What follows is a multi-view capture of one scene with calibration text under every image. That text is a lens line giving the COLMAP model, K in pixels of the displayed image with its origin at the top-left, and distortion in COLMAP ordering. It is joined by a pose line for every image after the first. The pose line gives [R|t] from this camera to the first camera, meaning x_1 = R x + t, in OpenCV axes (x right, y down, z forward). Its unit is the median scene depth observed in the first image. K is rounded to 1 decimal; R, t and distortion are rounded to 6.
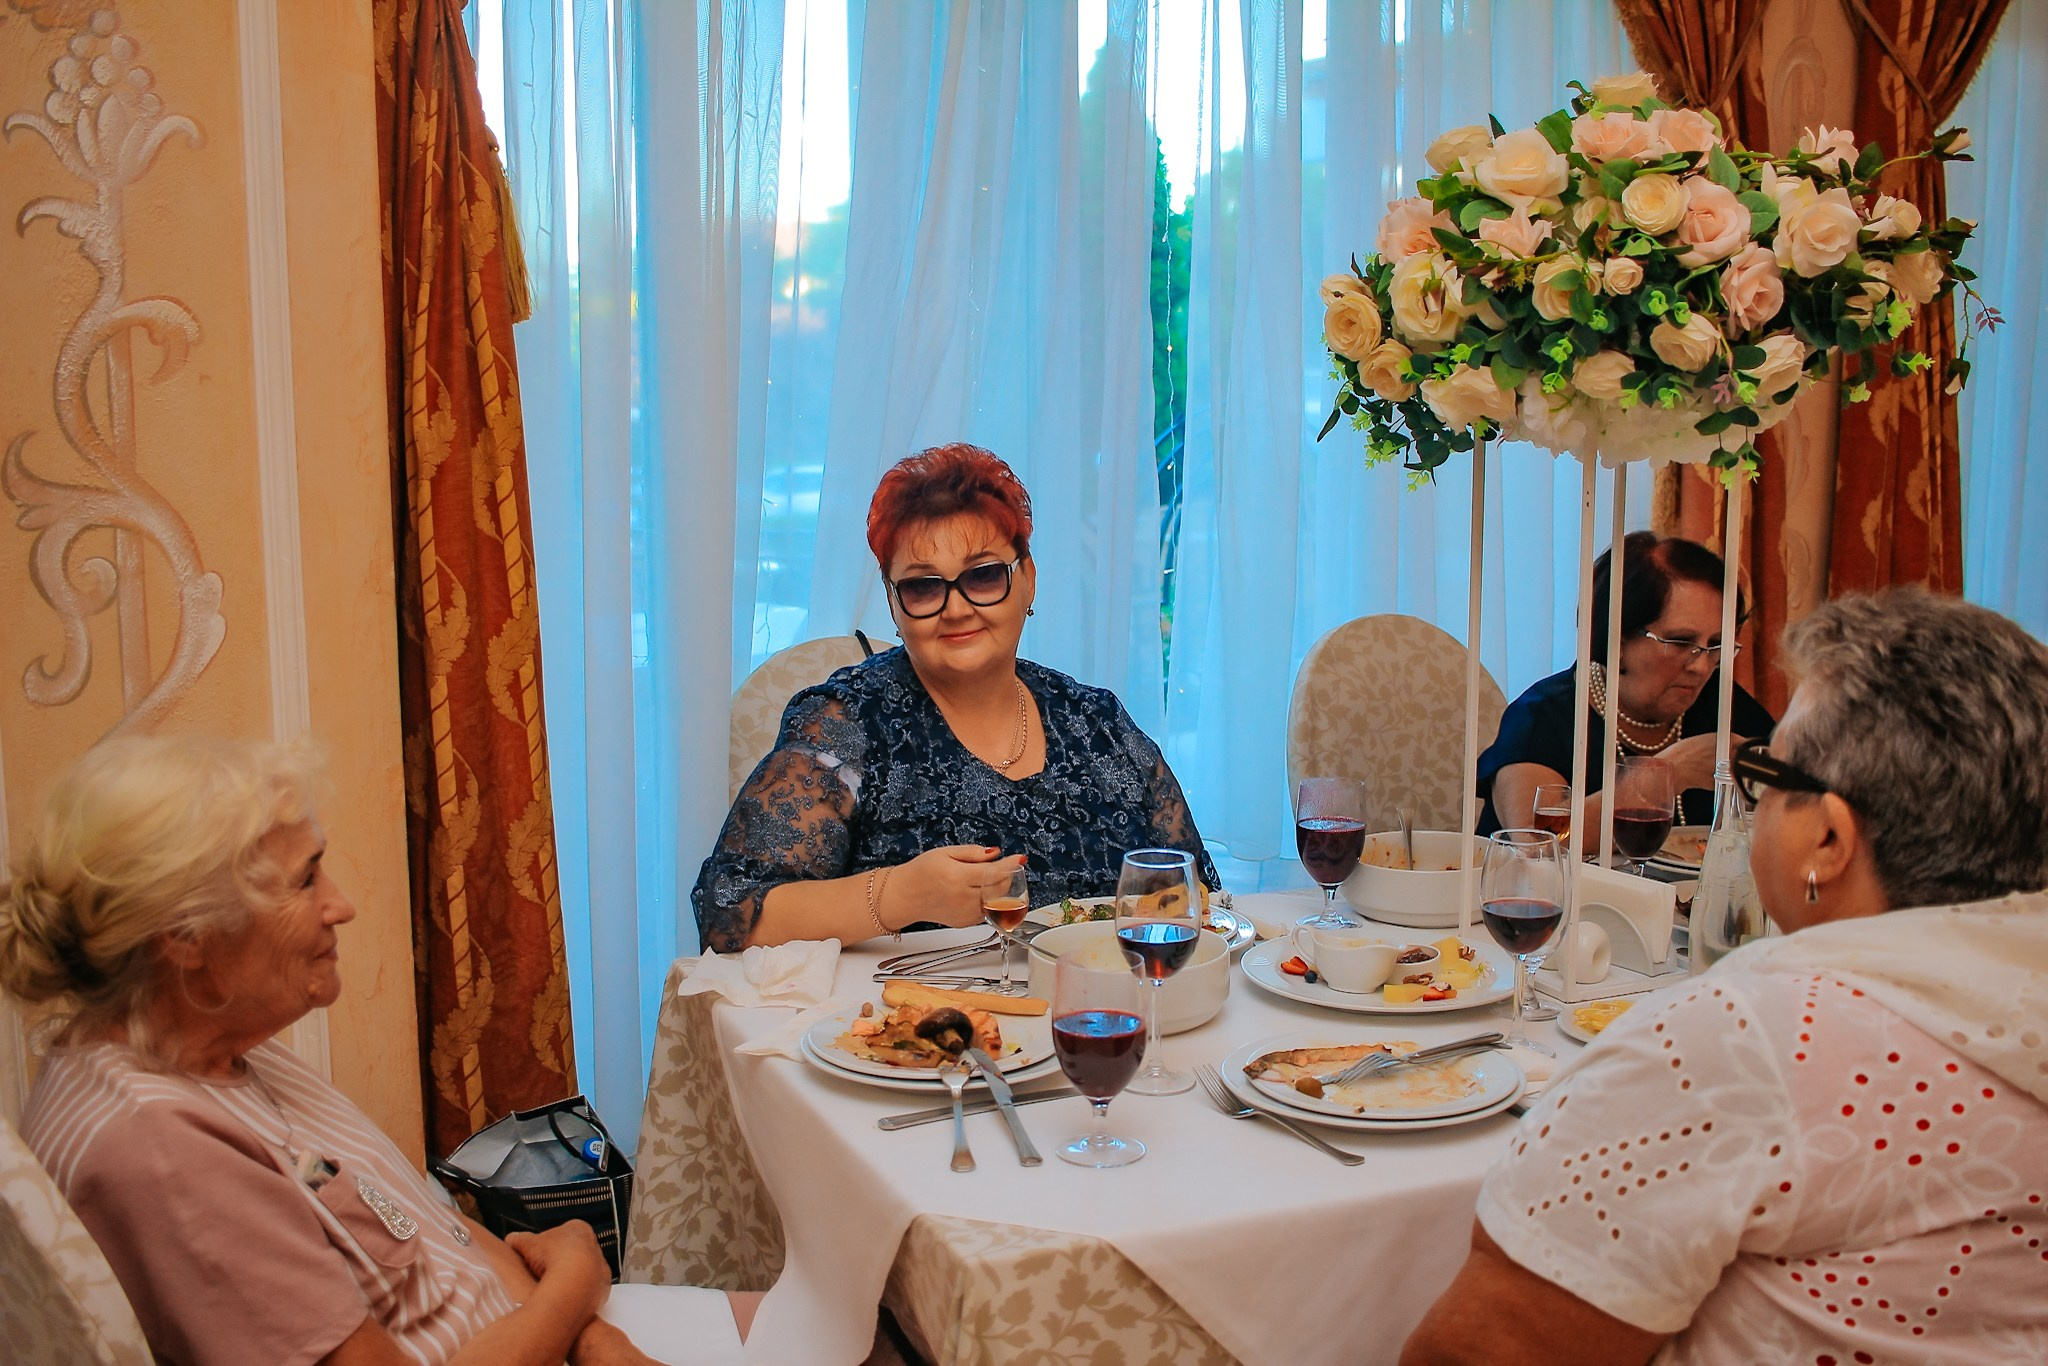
lens RADIAL K [[2265.9, 0, 1024.0], [0, 2265.9, 683.0], [0, 0, 1]] dist [-0.098740, 0.067369]
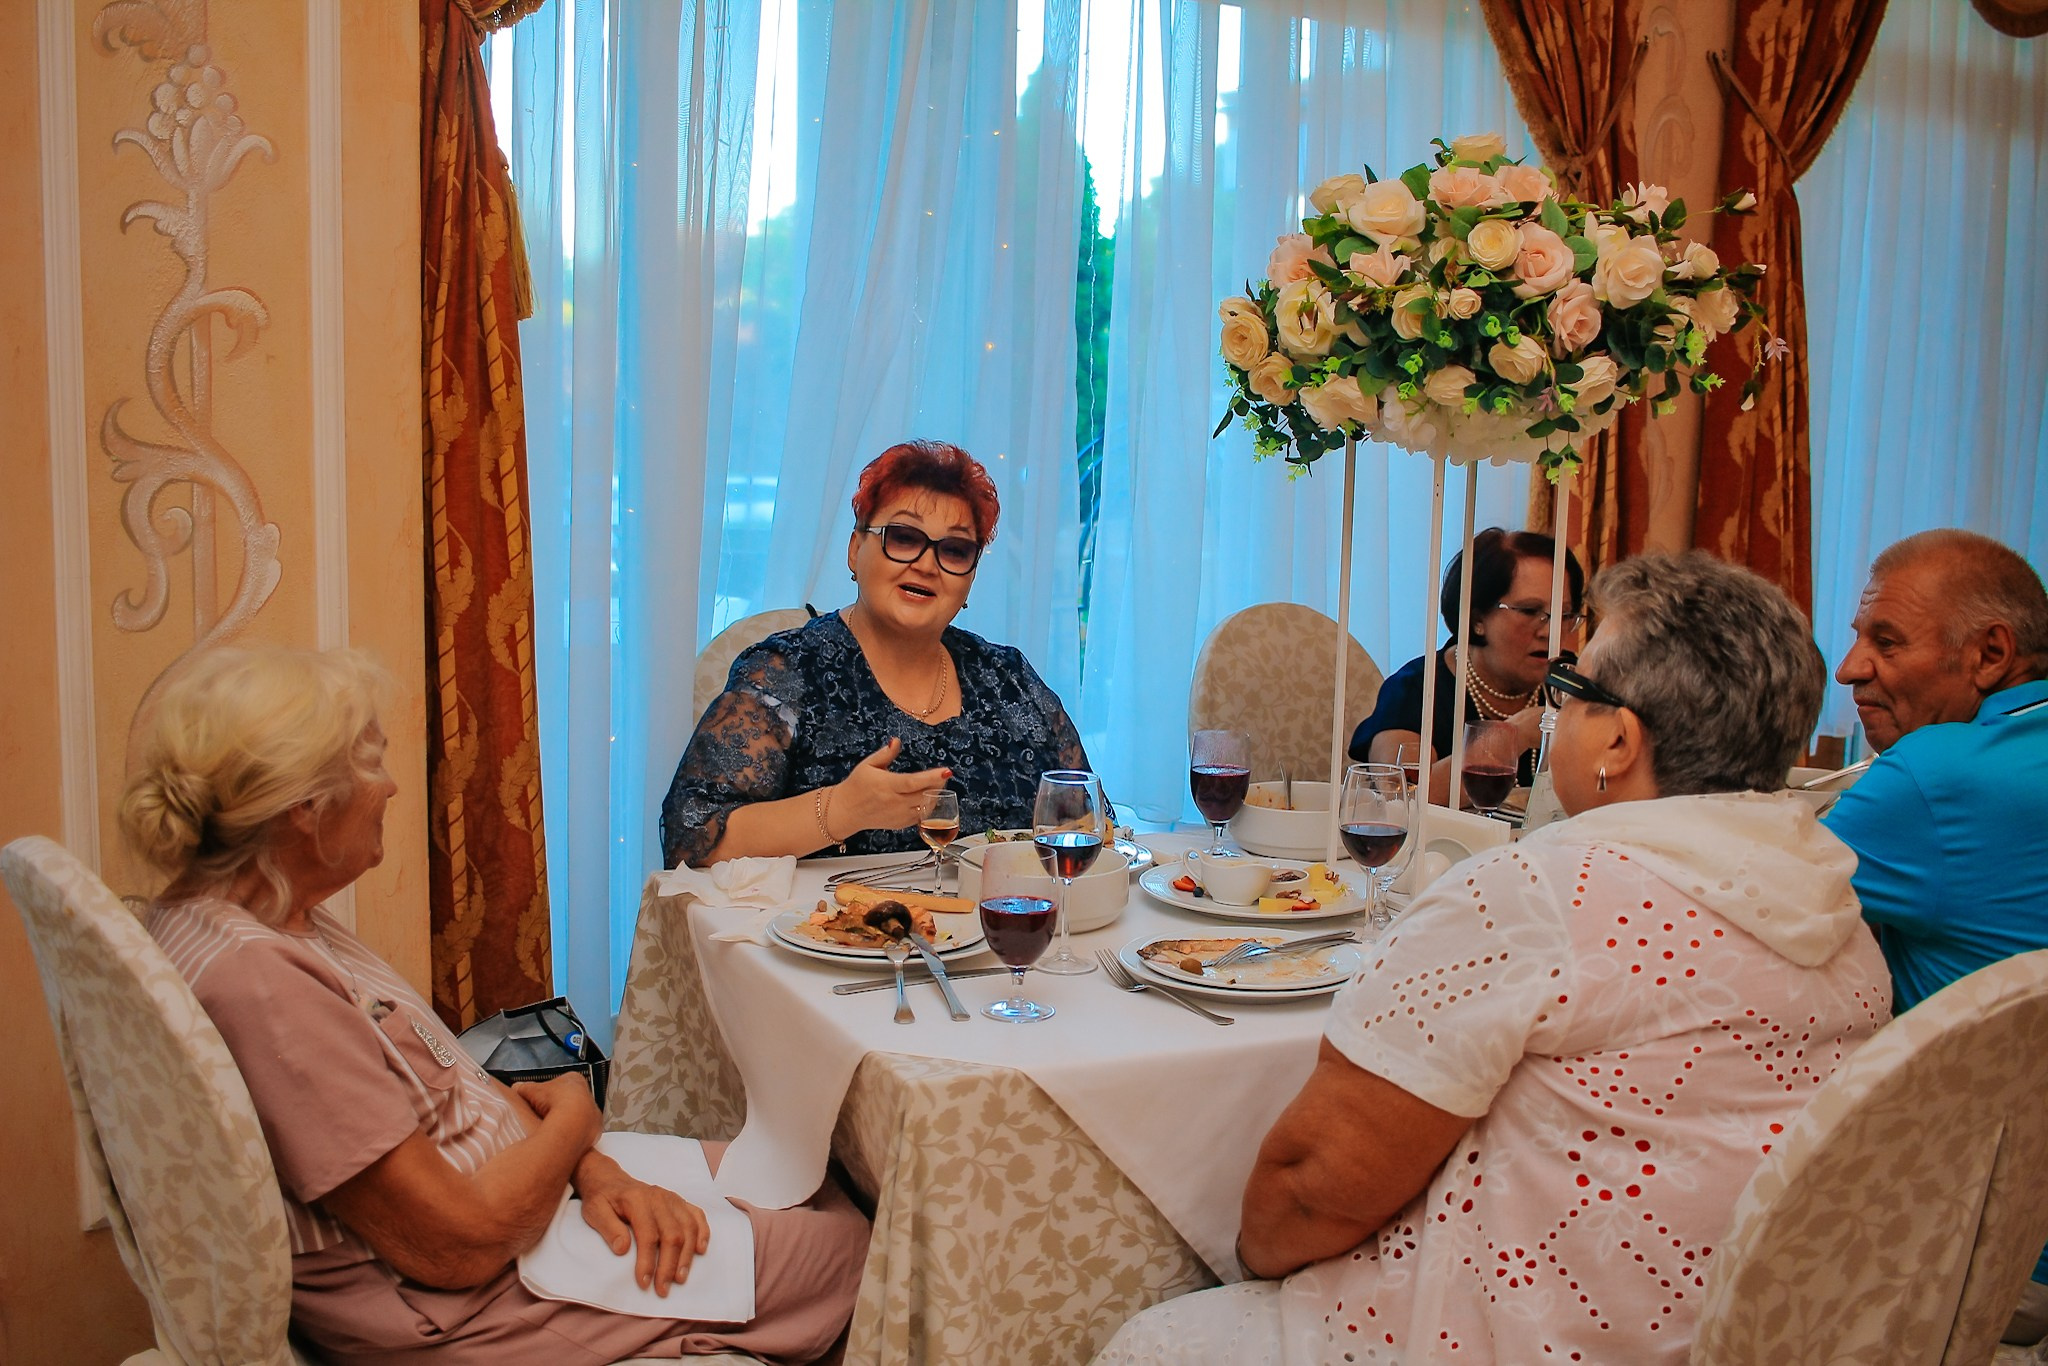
lens RADIAL K [[2265.9, 0, 1024.0], [0, 2265.9, 683.0], [0, 0, 1]] dist [-0.098740, 0.067369]
pose [[0.999138, 0.021757, 0.035359, -0.007985], [-0.021455, 0.999730, -0.008912, 0.035404], [-0.035544, 0.008146, 0.999335, -0.183556]]
